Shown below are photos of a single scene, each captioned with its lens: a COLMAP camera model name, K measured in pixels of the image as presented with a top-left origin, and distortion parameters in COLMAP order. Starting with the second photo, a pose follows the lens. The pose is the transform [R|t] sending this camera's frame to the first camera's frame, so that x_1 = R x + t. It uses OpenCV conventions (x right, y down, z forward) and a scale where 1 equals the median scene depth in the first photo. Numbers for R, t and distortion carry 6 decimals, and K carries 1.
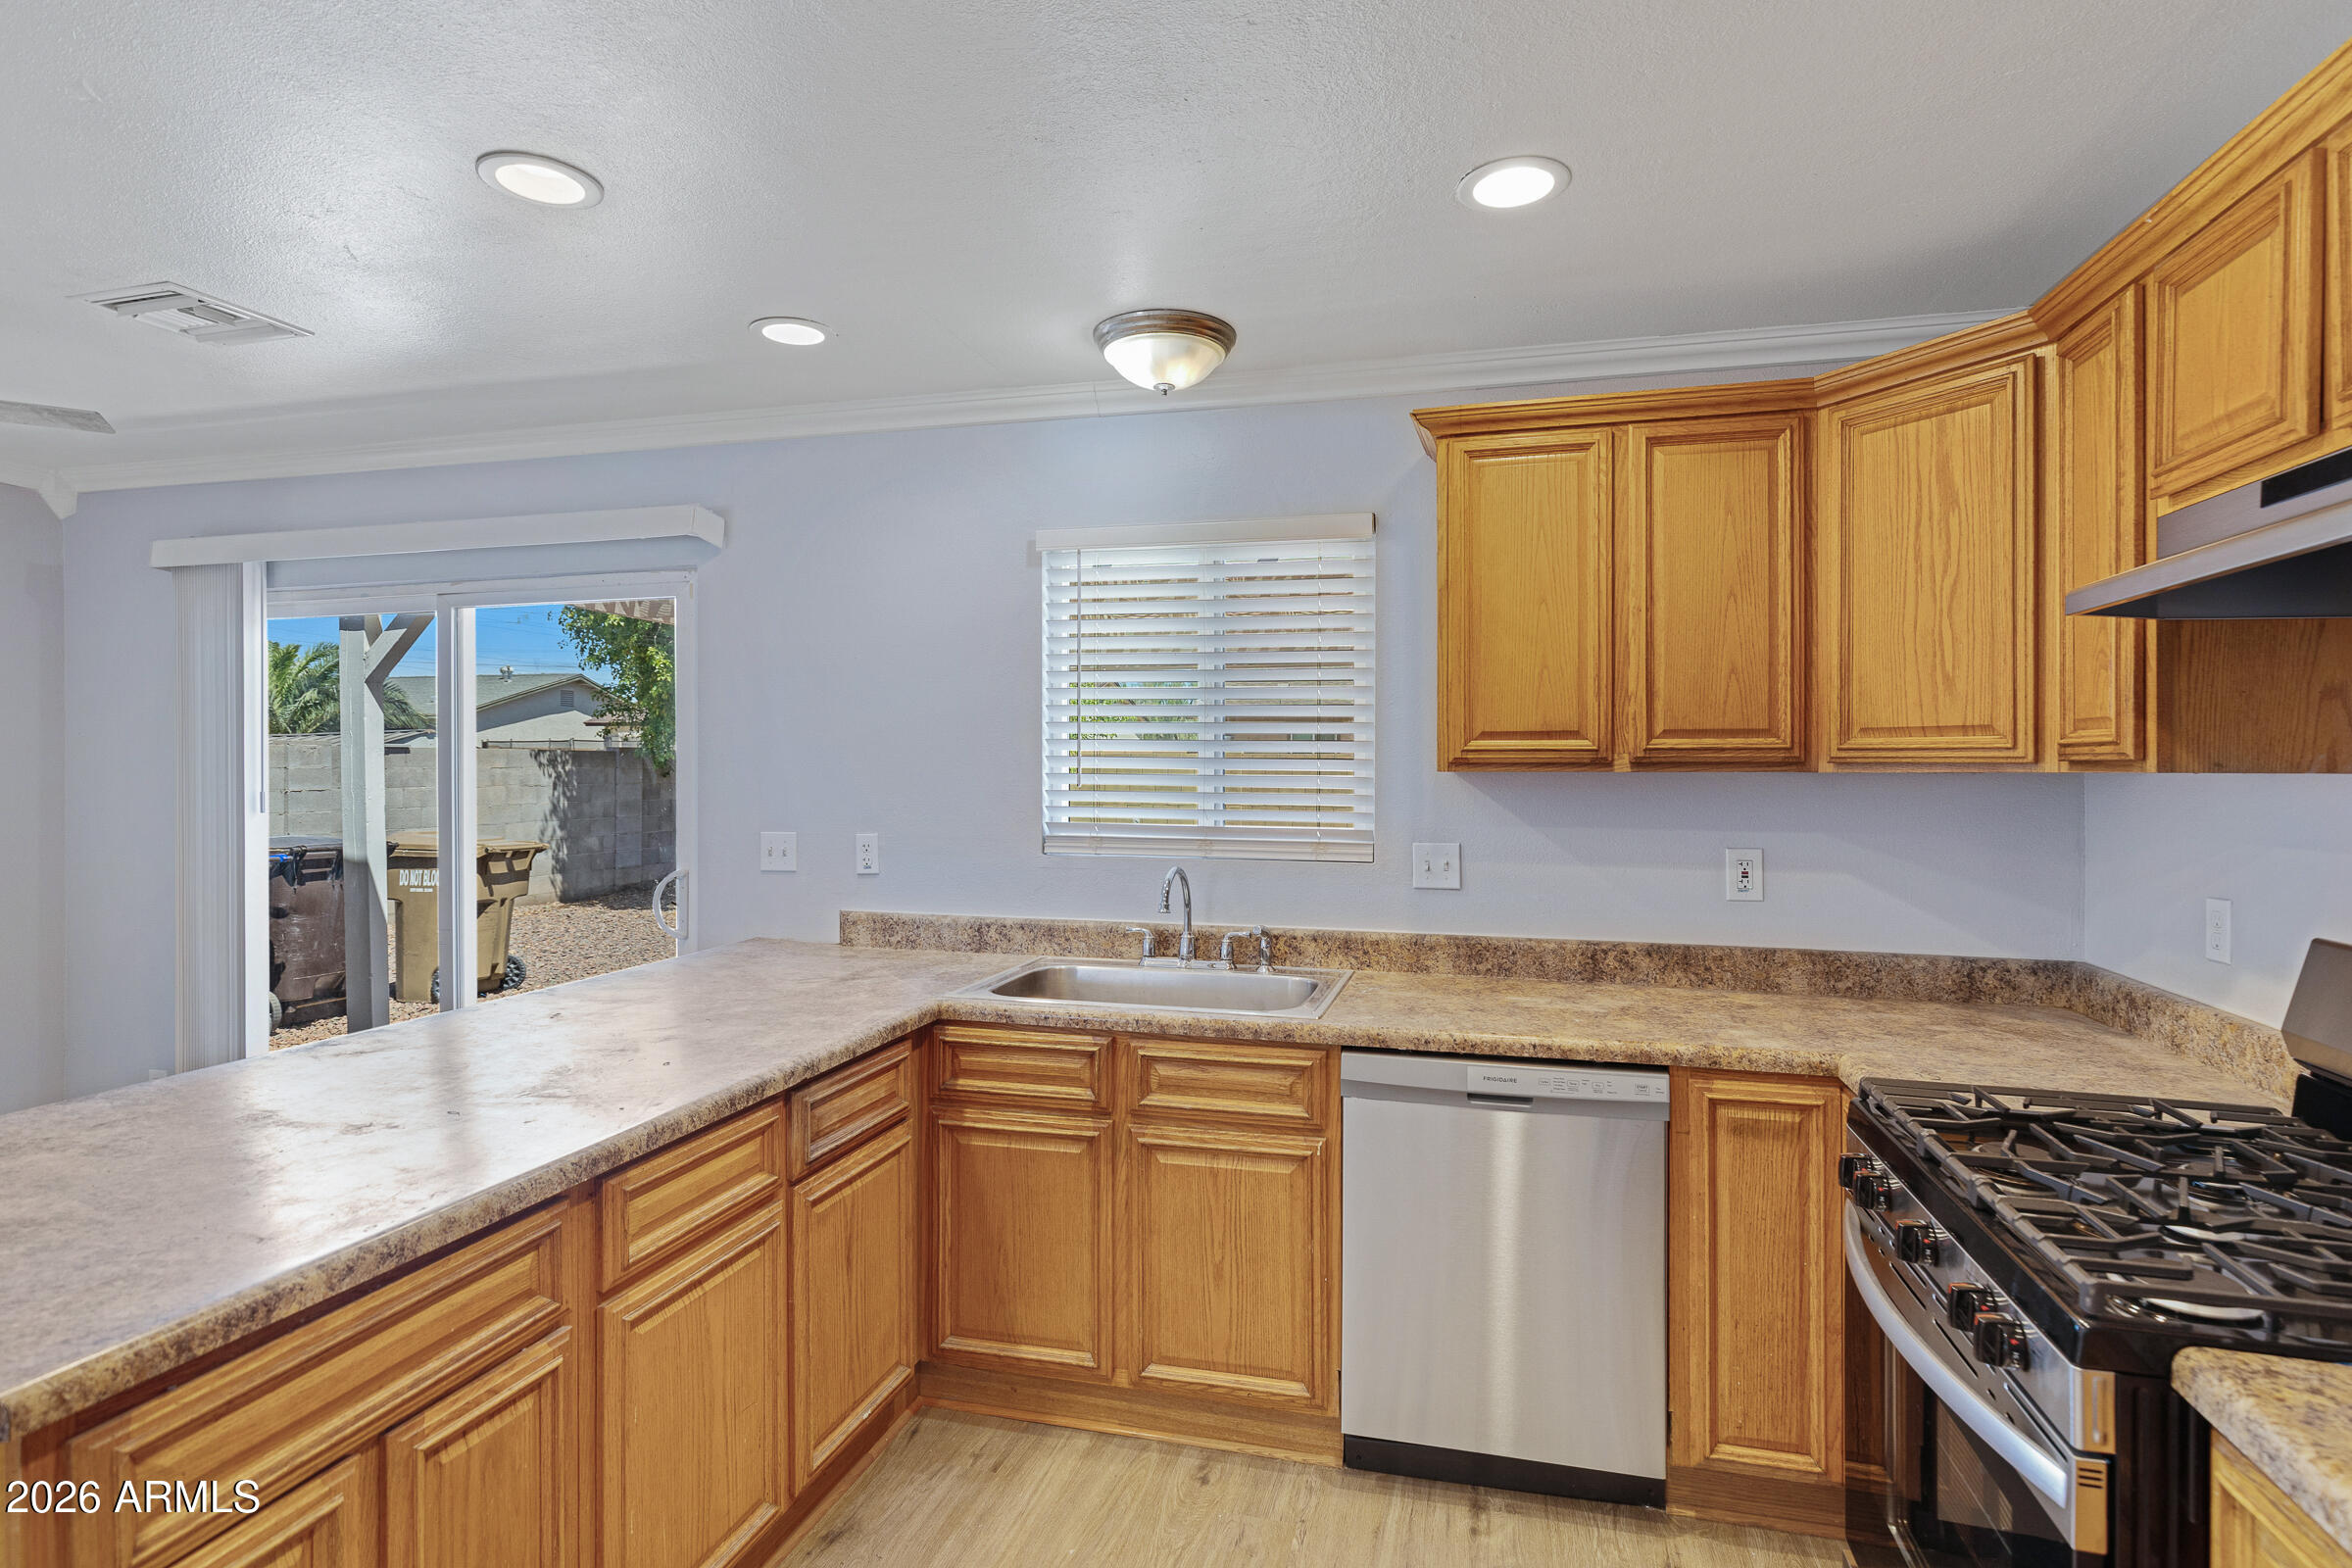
lens RADIAL K [[1168.6, 0, 1176.0], [0, 1168.6, 784.0], [0, 0, 1]] dist [0.000526, -0.000361]
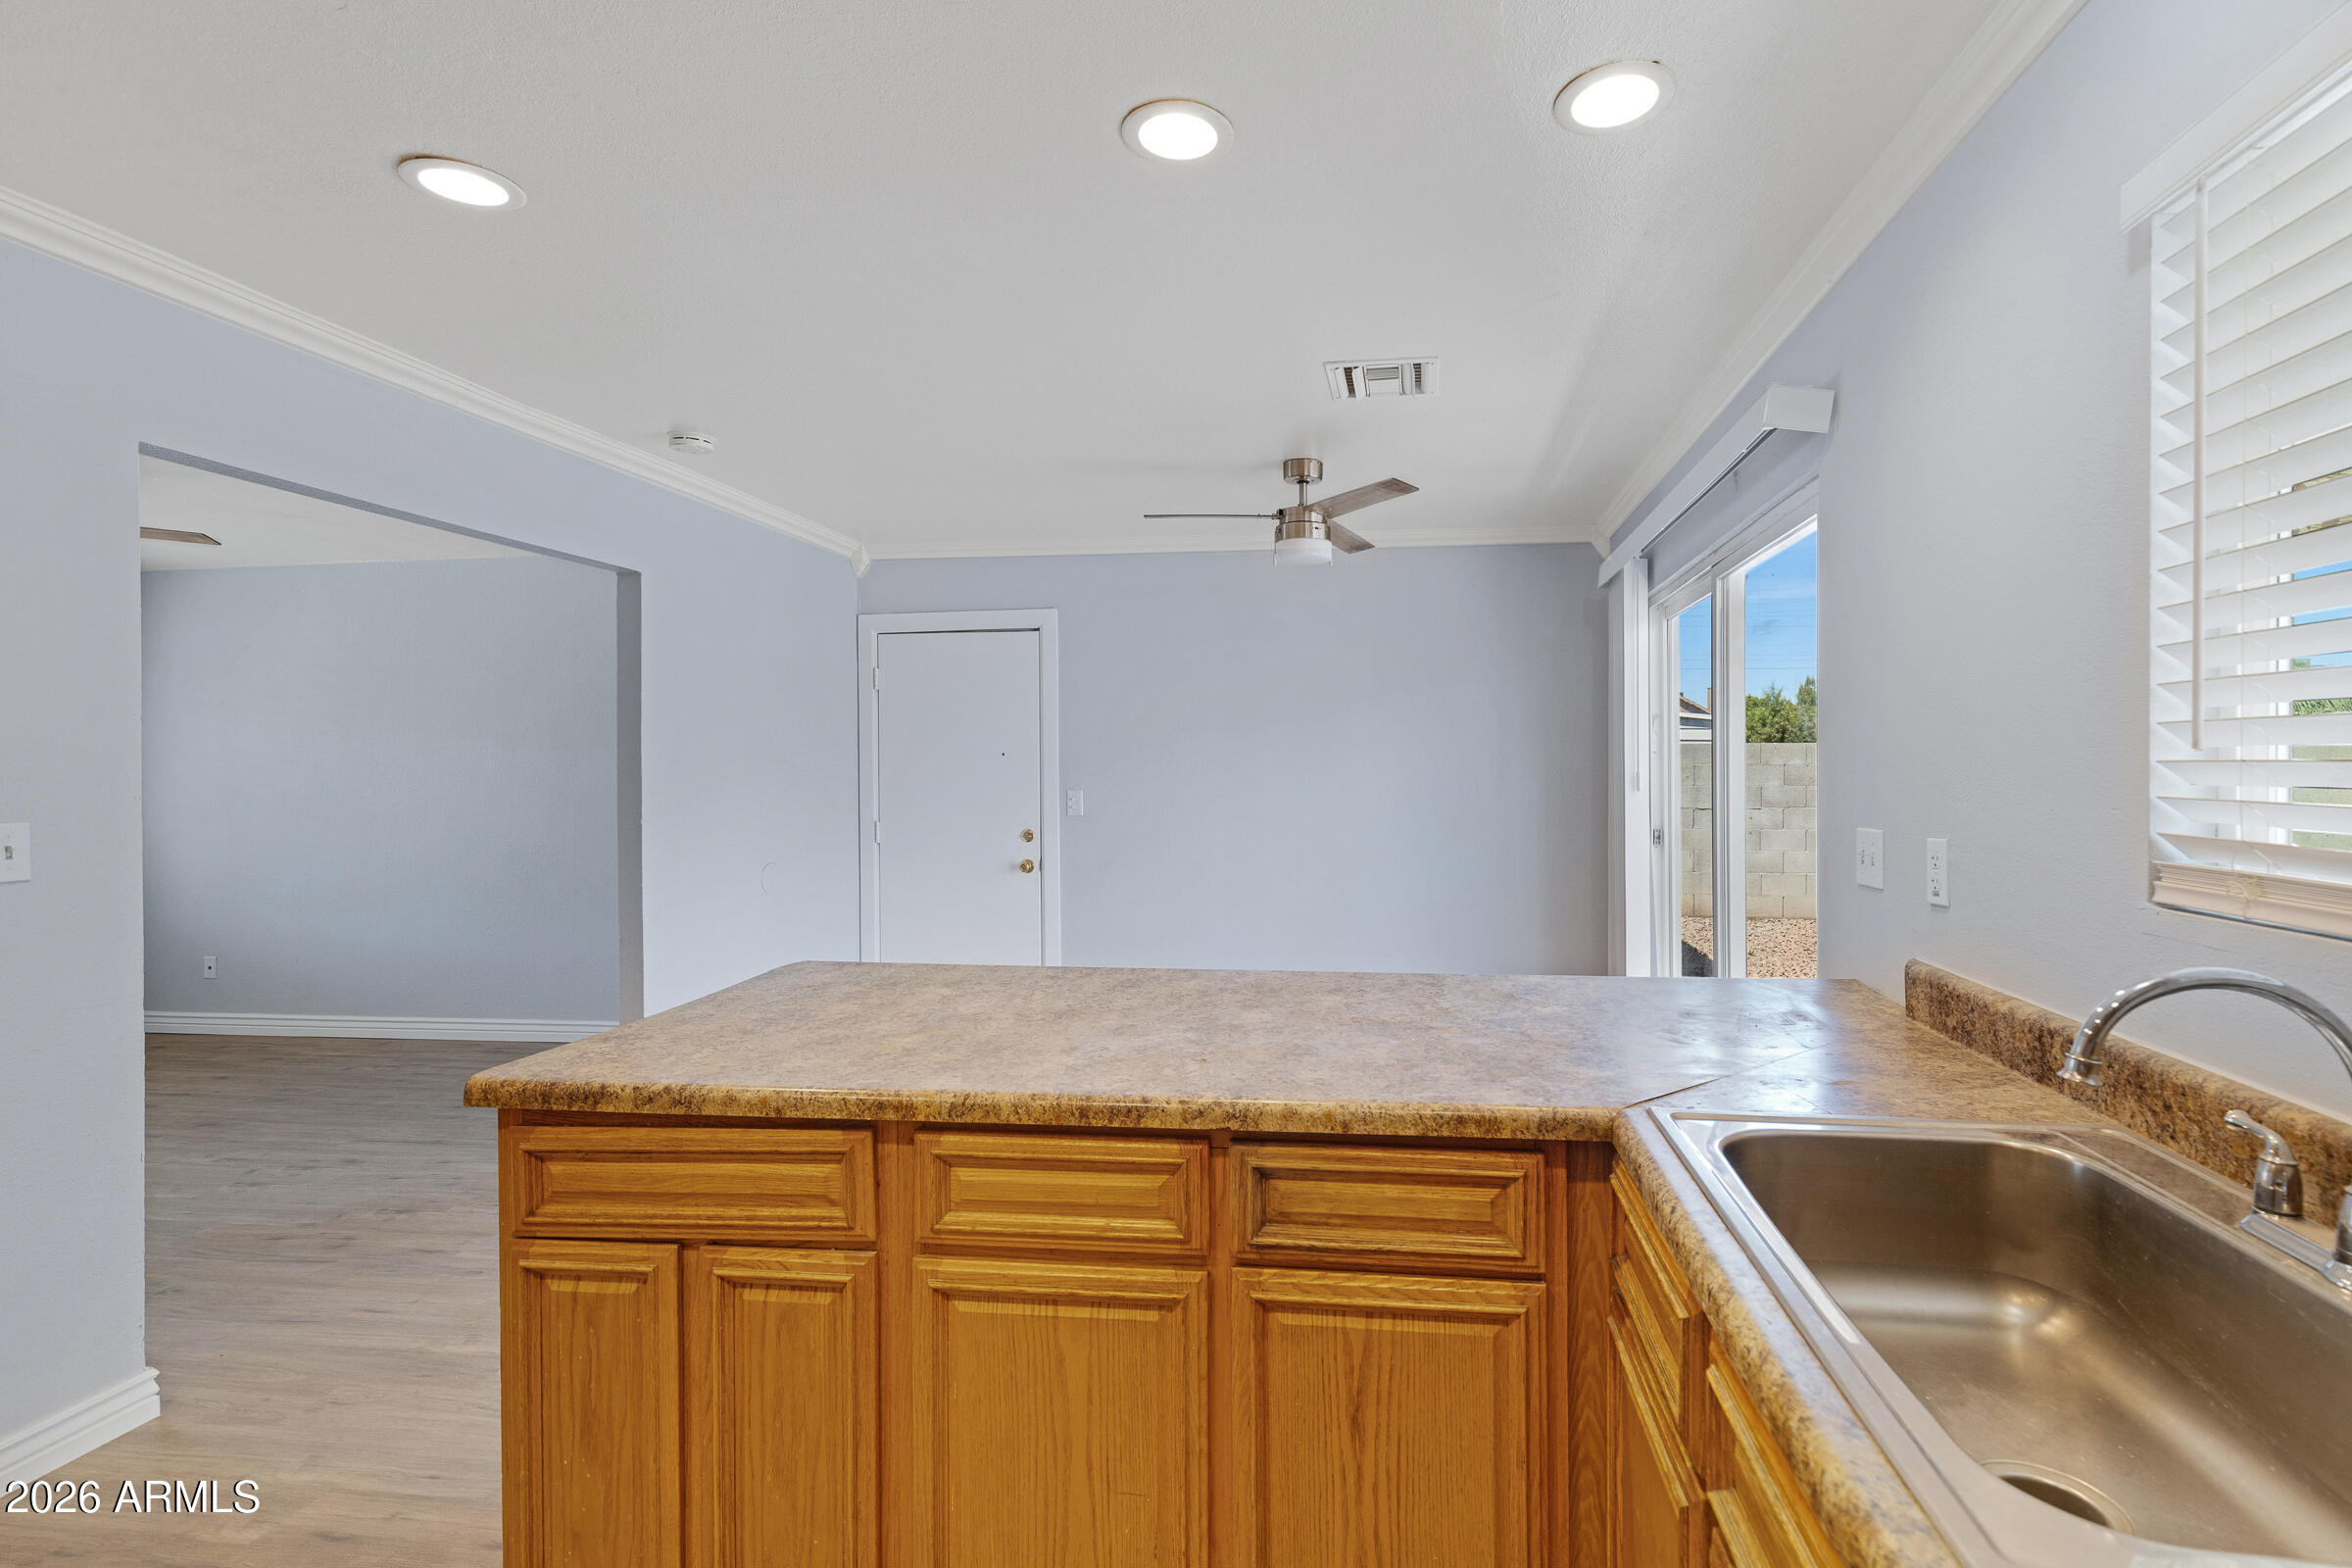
lens RADIAL K [[1078.0, 0, 1176.0], [0, 1078.0, 784.0], [0, 0, 1]] dist [0.007352, 0.000008]
pose [[0.151258, 0.011285, -0.988430, 0.387285], [-0.011490, 0.999887, 0.009658, 0.023919], [0.988428, 0.009897, 0.151371, 0.908812]]
